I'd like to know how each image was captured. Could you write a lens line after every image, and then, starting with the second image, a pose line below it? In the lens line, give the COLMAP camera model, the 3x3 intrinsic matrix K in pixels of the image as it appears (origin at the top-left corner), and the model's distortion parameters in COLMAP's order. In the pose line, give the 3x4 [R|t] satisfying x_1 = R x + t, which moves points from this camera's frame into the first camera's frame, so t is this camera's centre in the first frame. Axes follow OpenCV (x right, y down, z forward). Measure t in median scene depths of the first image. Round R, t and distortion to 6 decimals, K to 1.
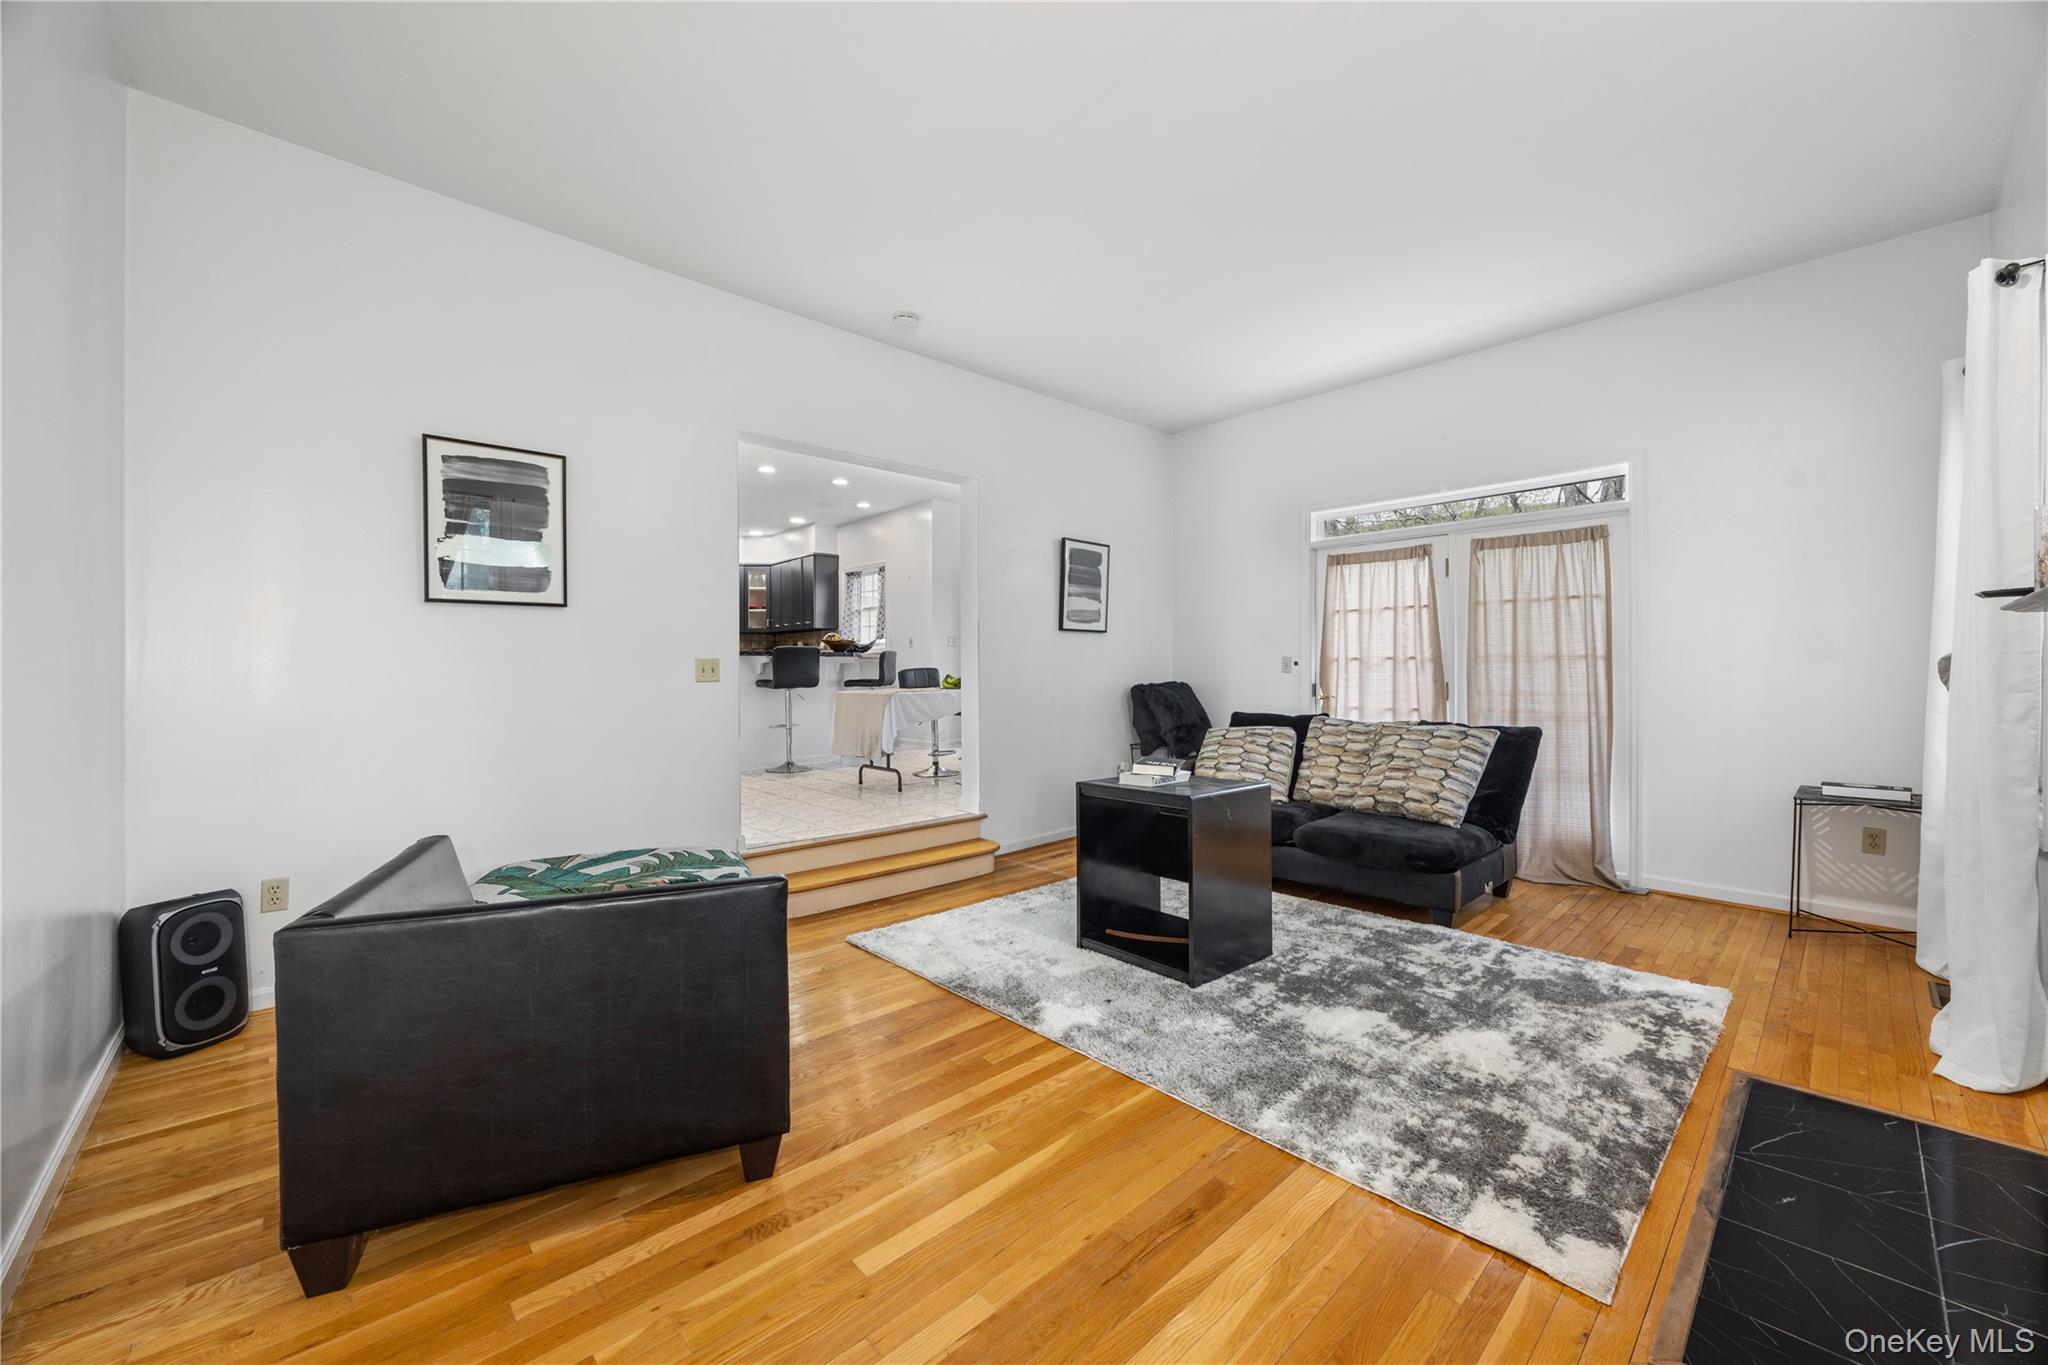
lens RADIAL K [[801.0, 0, 1018.7], [0, 801.0, 674.7], [0, 0, 1]] dist [0.002083, 0.000237]
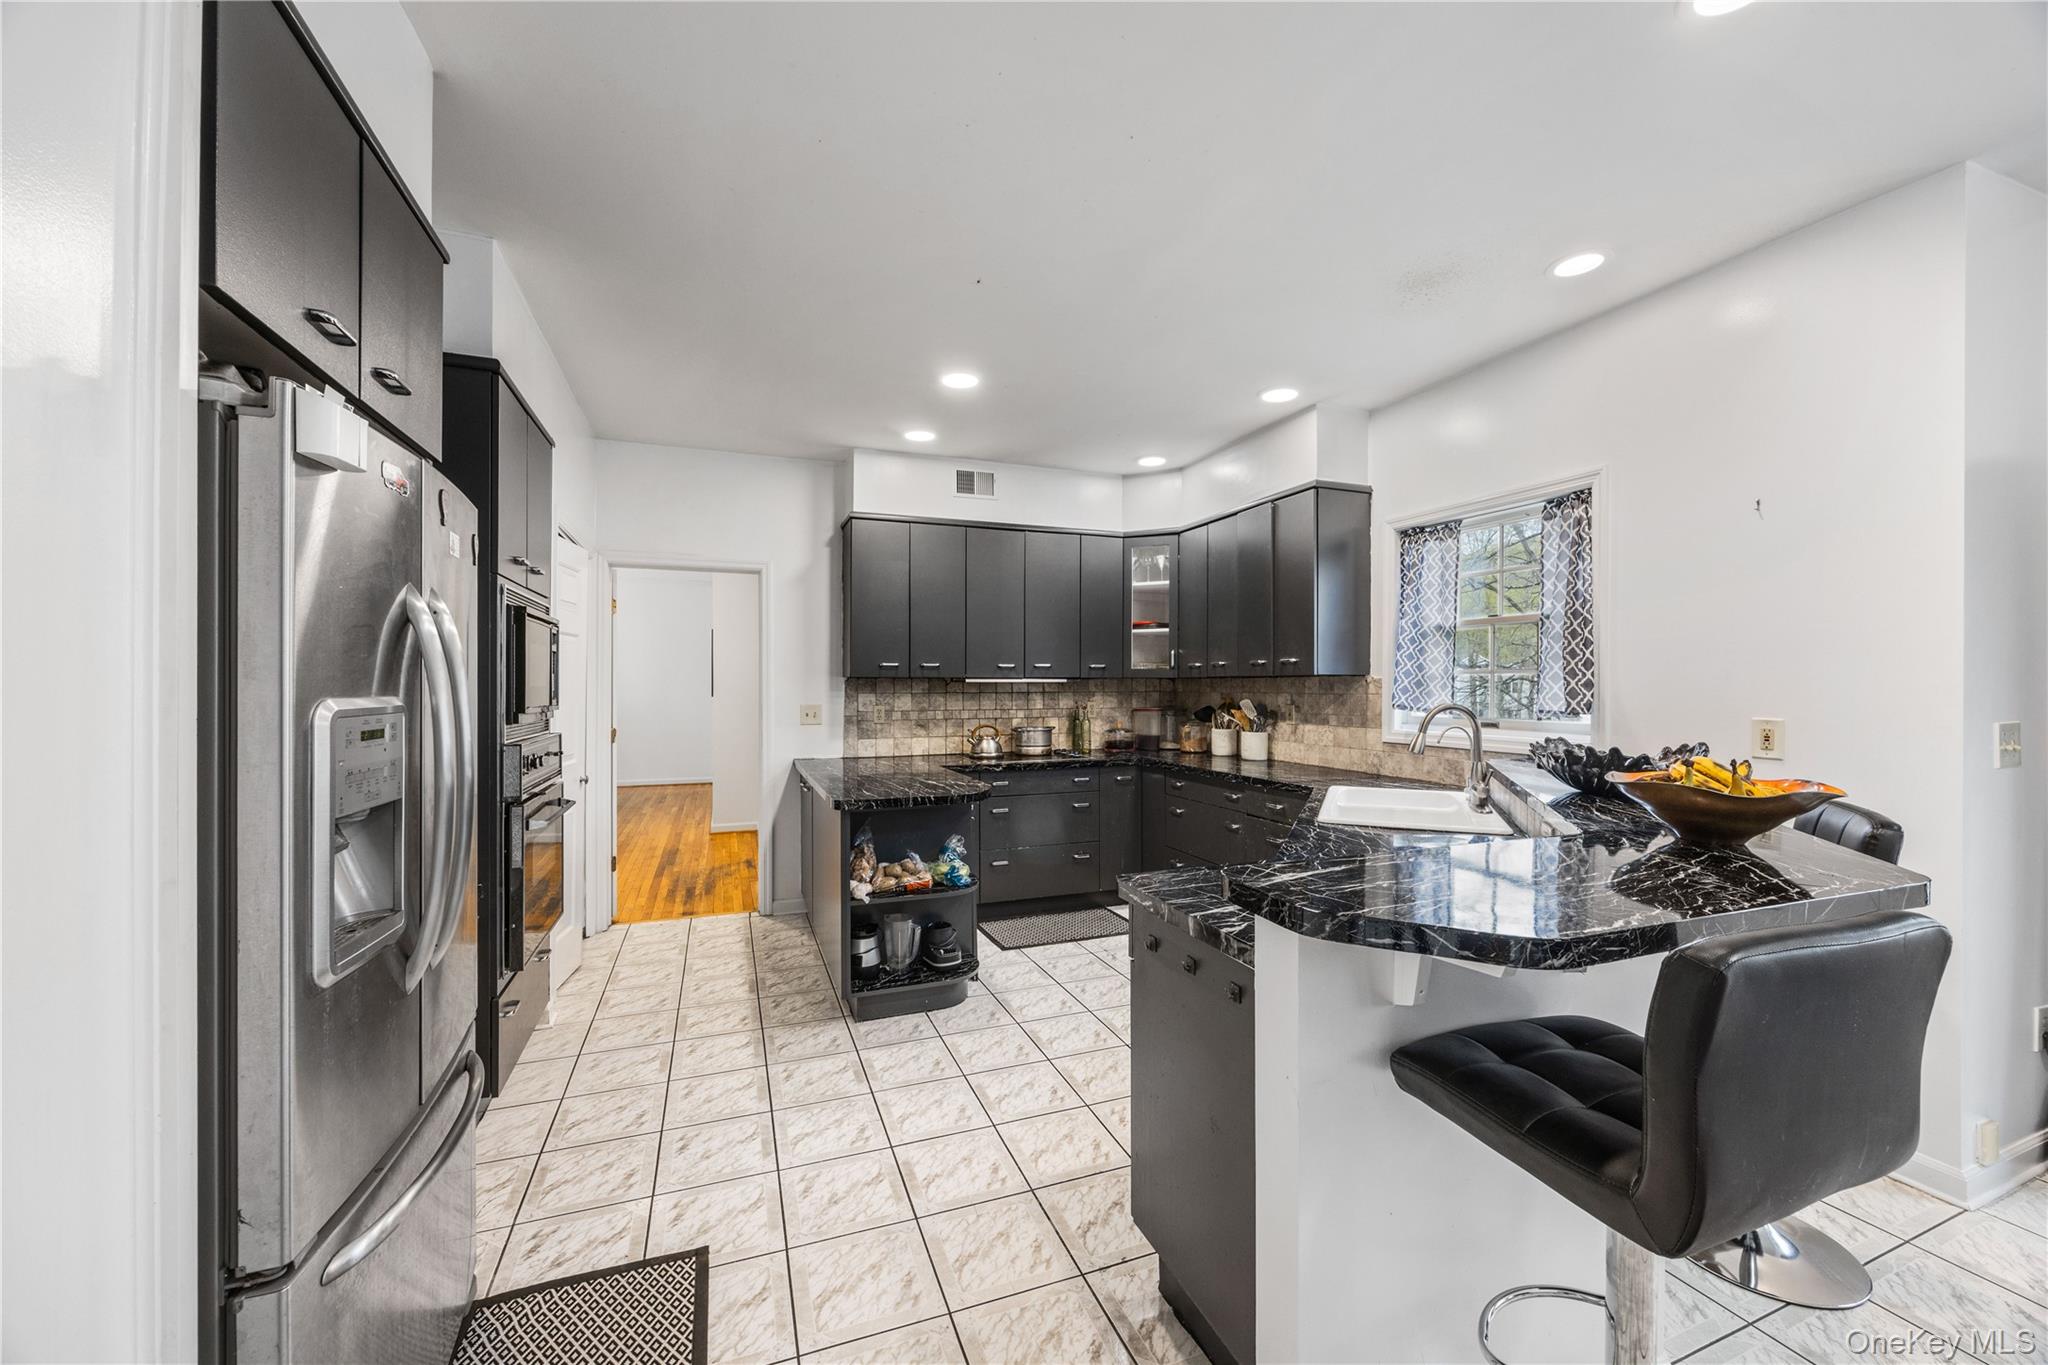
lens RADIAL K [[801.0, 0, 1029.8], [0, 801.0, 687.2], [0, 0, 1]] dist [0.002083, 0.000237]
pose [[0.932262, 0.011662, -0.361595, -0.241081], [-0.013908, 0.999897, -0.003609, -0.047945], [0.361516, 0.008393, 0.932328, 0.581478]]
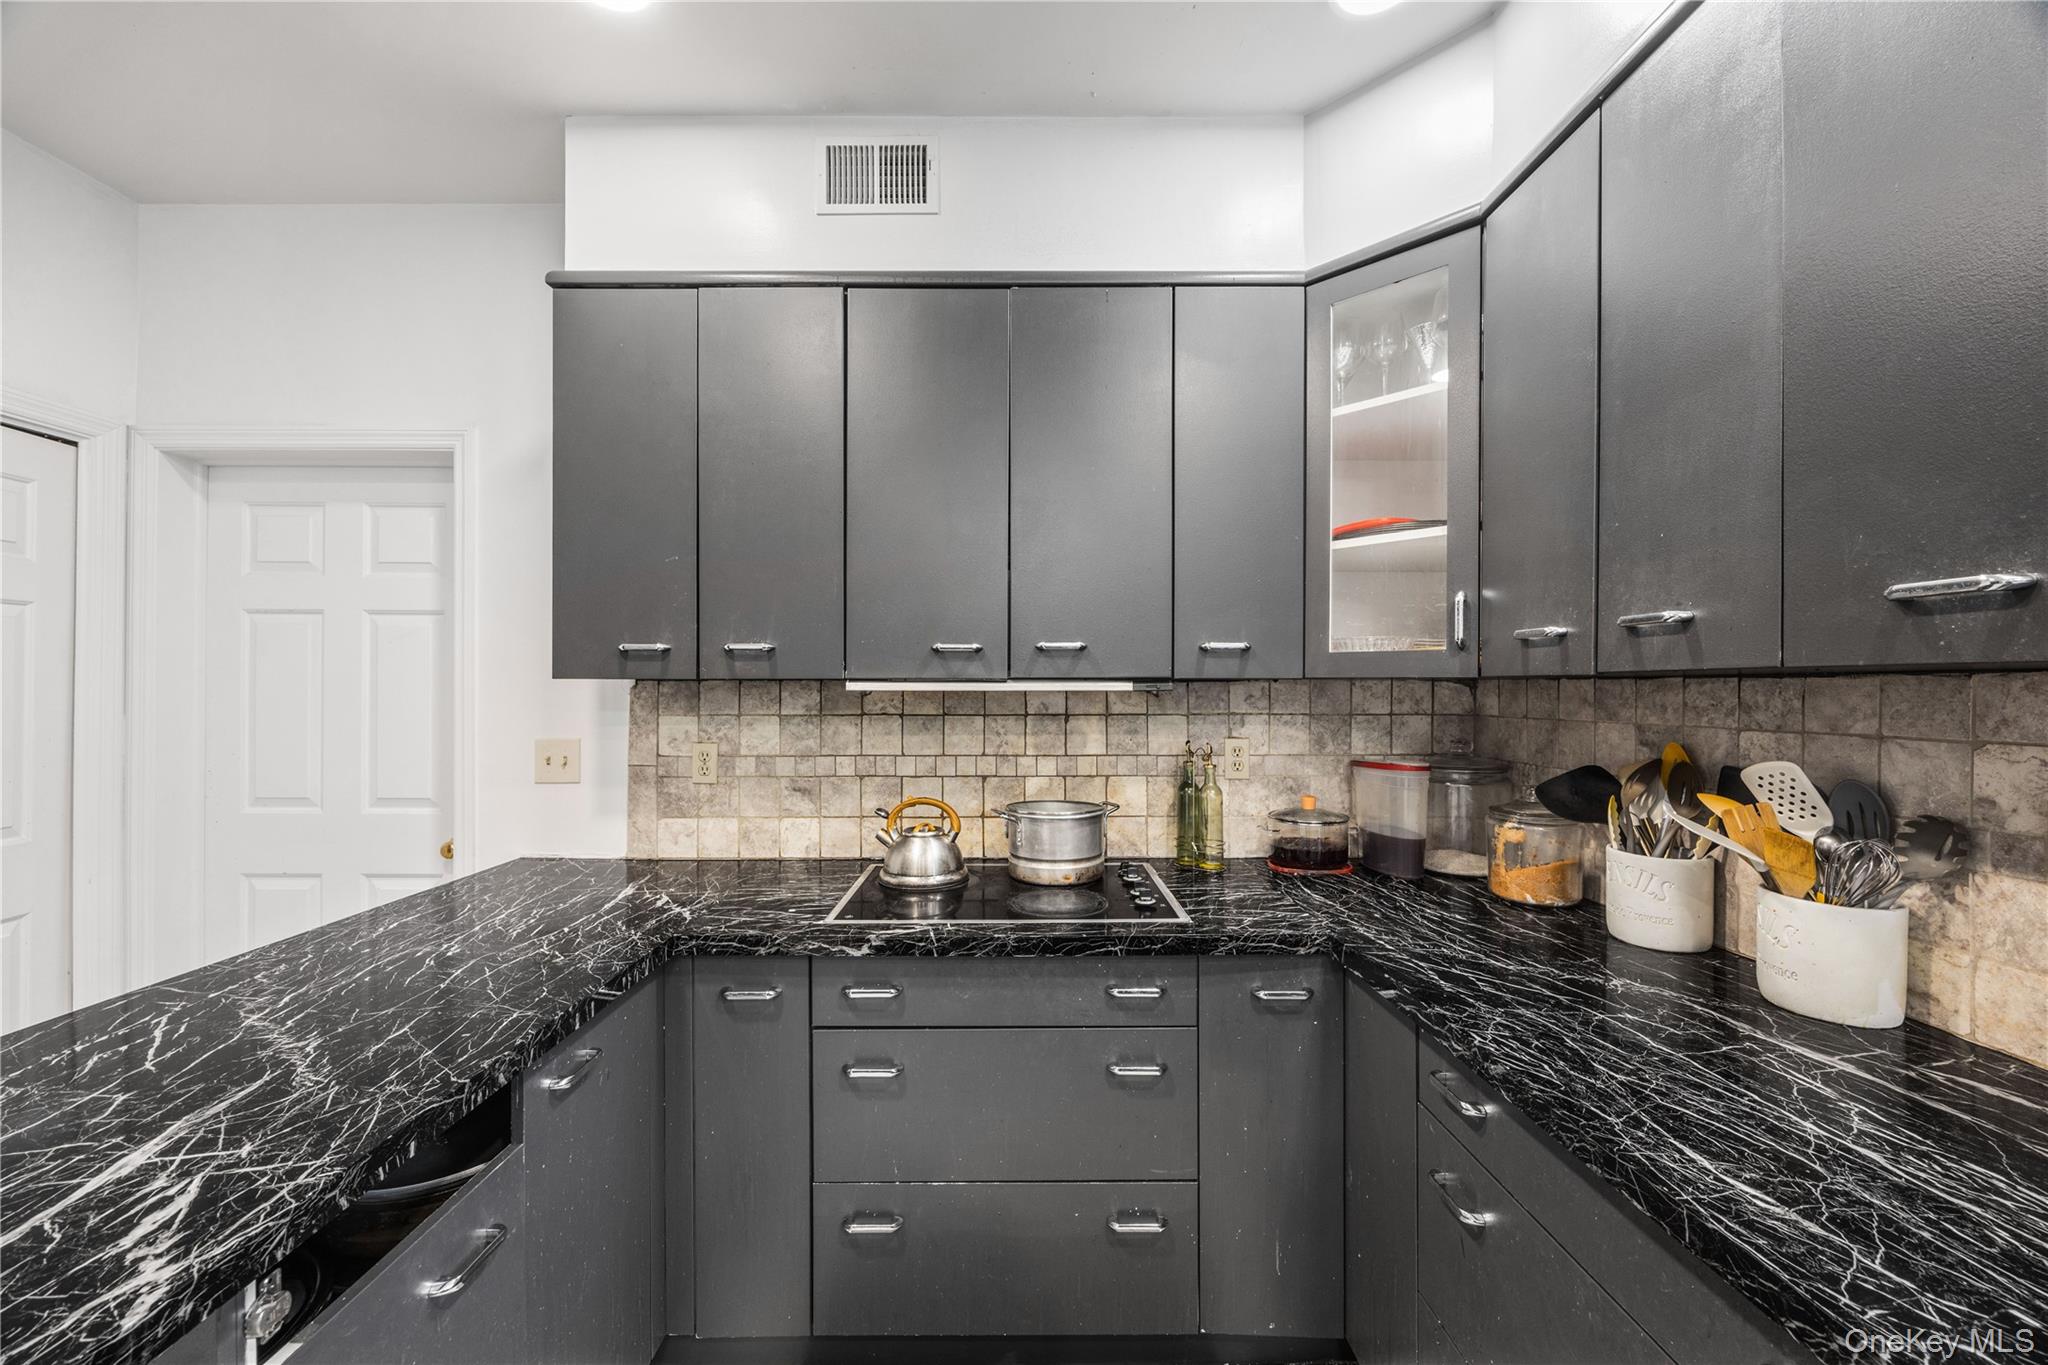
lens RADIAL K [[833.7, 0, 992.0], [0, 833.7, 682.1], [0, 0, 1]] dist [-0.001455, -0.000093]
pose [[0.739726, 0.007780, -0.672864, -0.297612], [-0.015382, 0.999867, -0.005349, -0.053827], [0.672733, 0.014307, 0.739747, 0.903765]]
